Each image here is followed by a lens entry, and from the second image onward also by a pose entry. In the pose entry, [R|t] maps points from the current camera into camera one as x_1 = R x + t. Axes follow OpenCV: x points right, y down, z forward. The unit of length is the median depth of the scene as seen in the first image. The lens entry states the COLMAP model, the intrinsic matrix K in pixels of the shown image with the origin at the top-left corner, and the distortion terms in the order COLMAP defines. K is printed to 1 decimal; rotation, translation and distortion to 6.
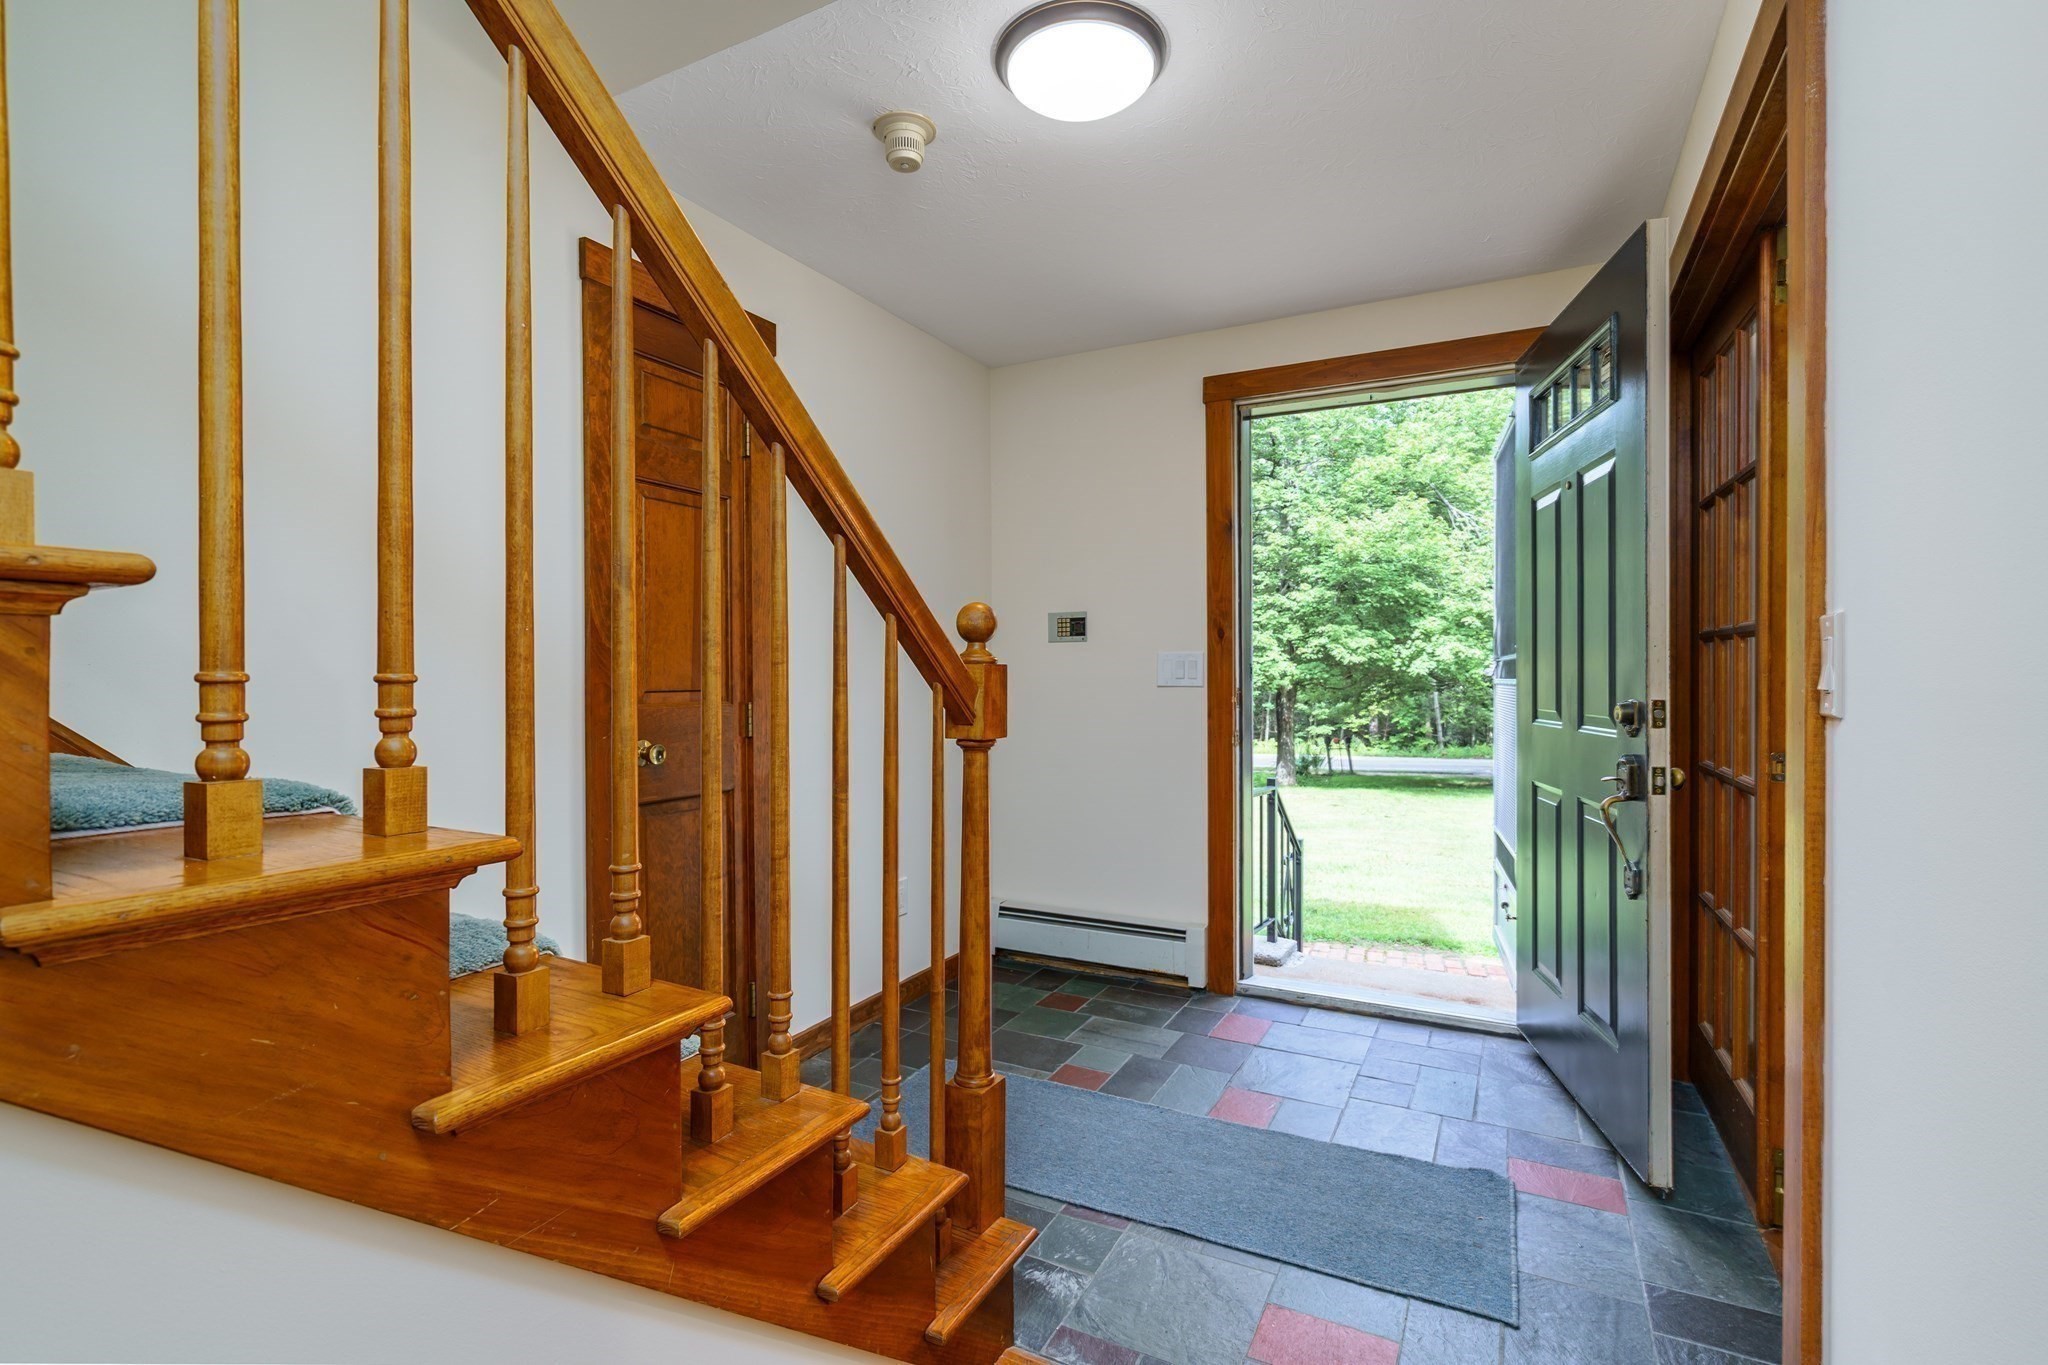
lens RADIAL K [[933.2, 0, 1025.5], [0, 933.2, 672.5], [0, 0, 1]] dist [-0.009732, 0.004390]
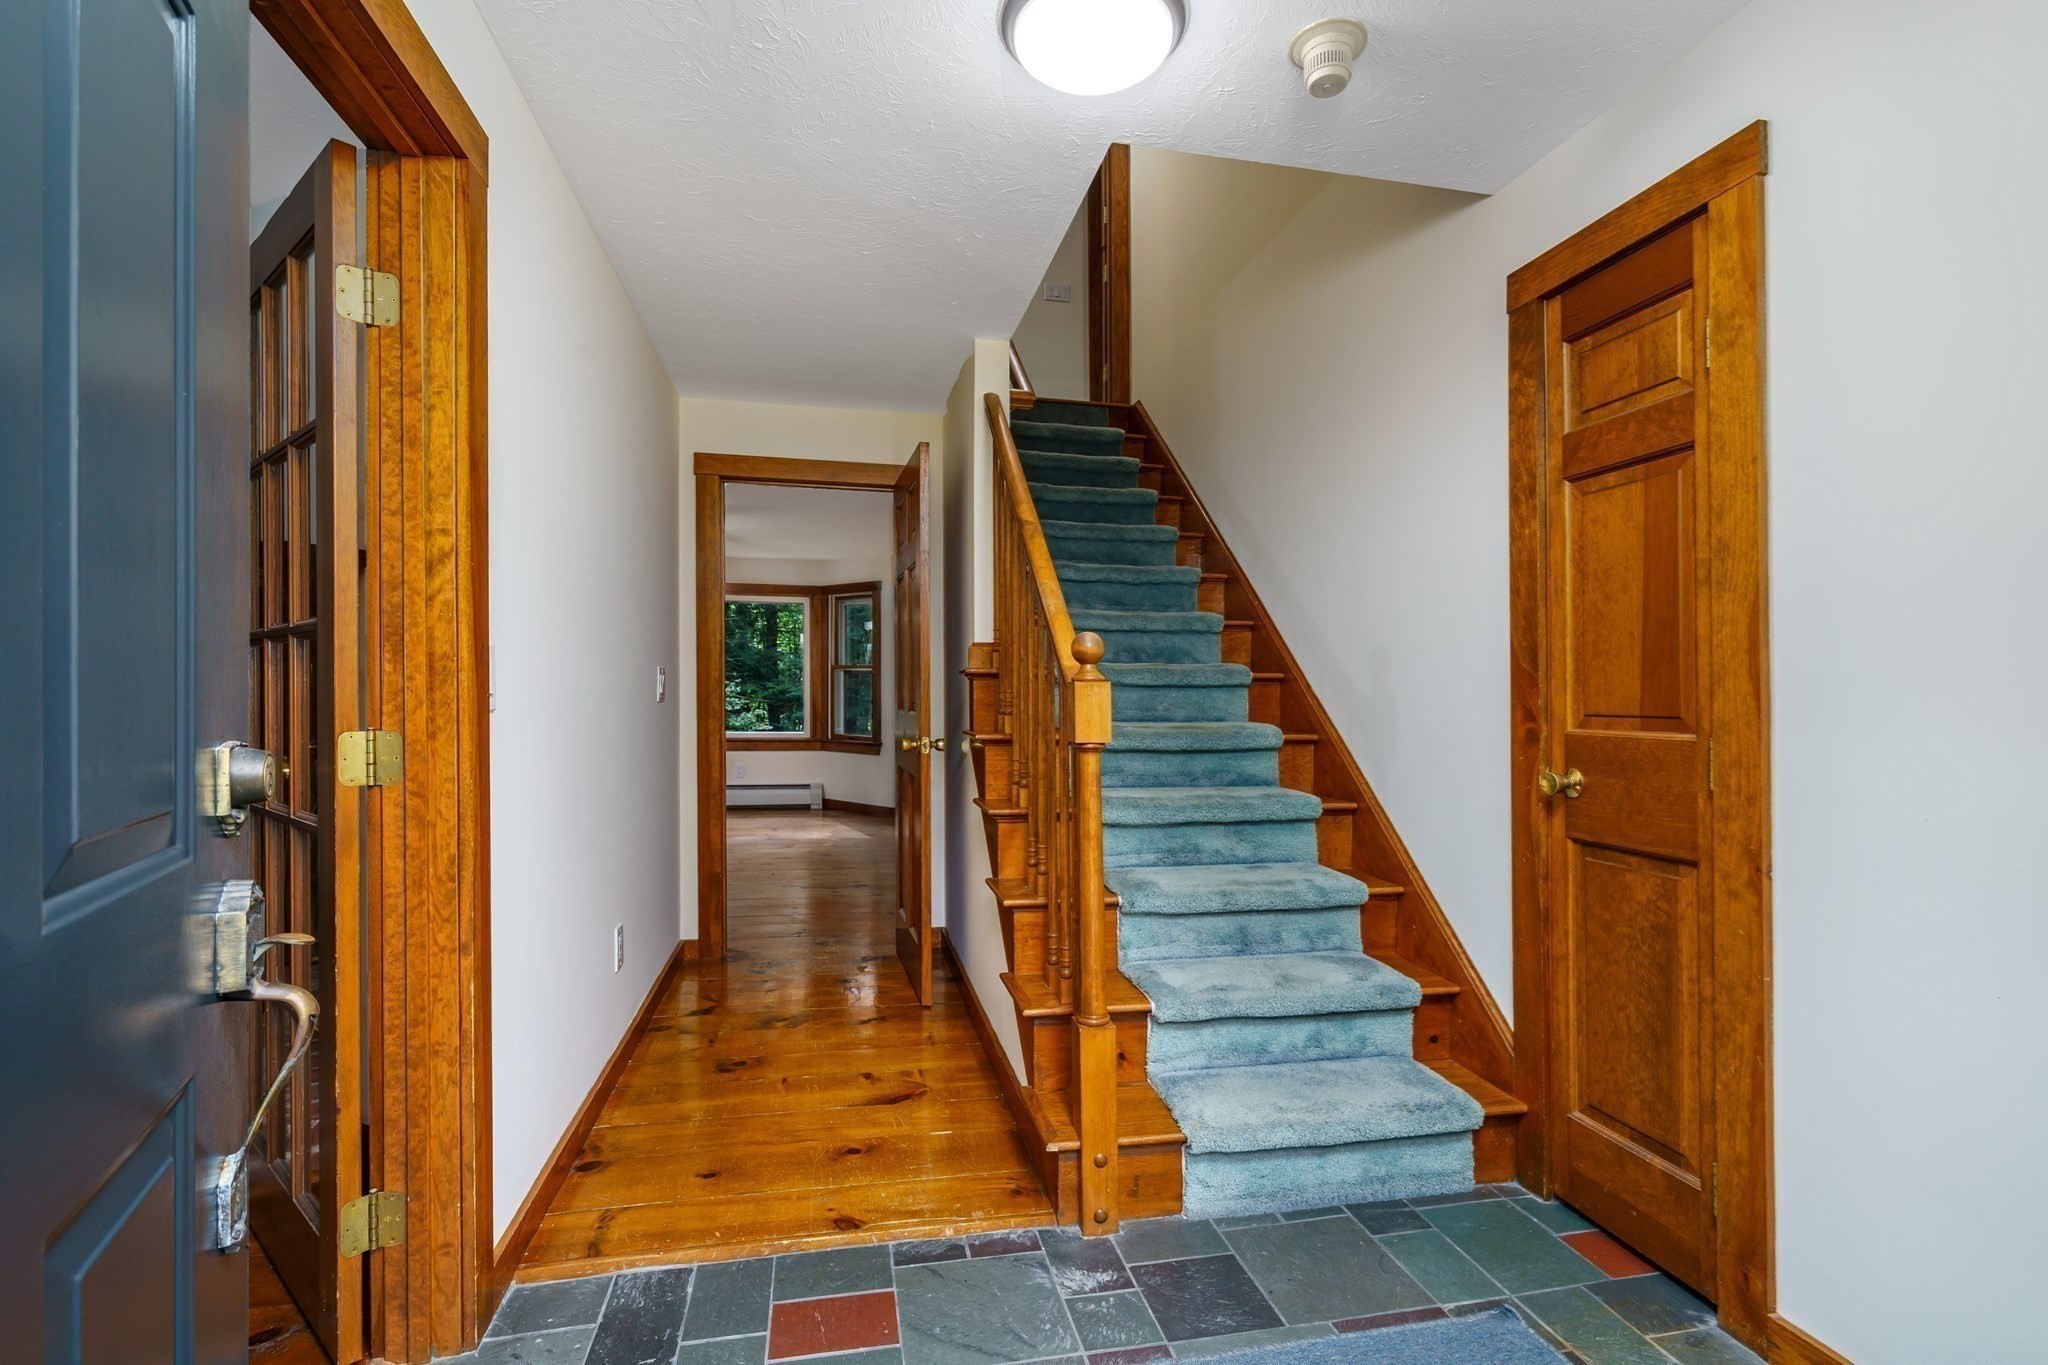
lens RADIAL K [[933.2, 0, 1027.6], [0, 933.2, 689.8], [0, 0, 1]] dist [-0.009732, 0.004390]
pose [[-0.766001, -0.003983, -0.642827, 0.733641], [-0.008269, 0.999959, 0.003658, -0.001541], [0.642786, 0.008117, -0.766003, 1.712206]]
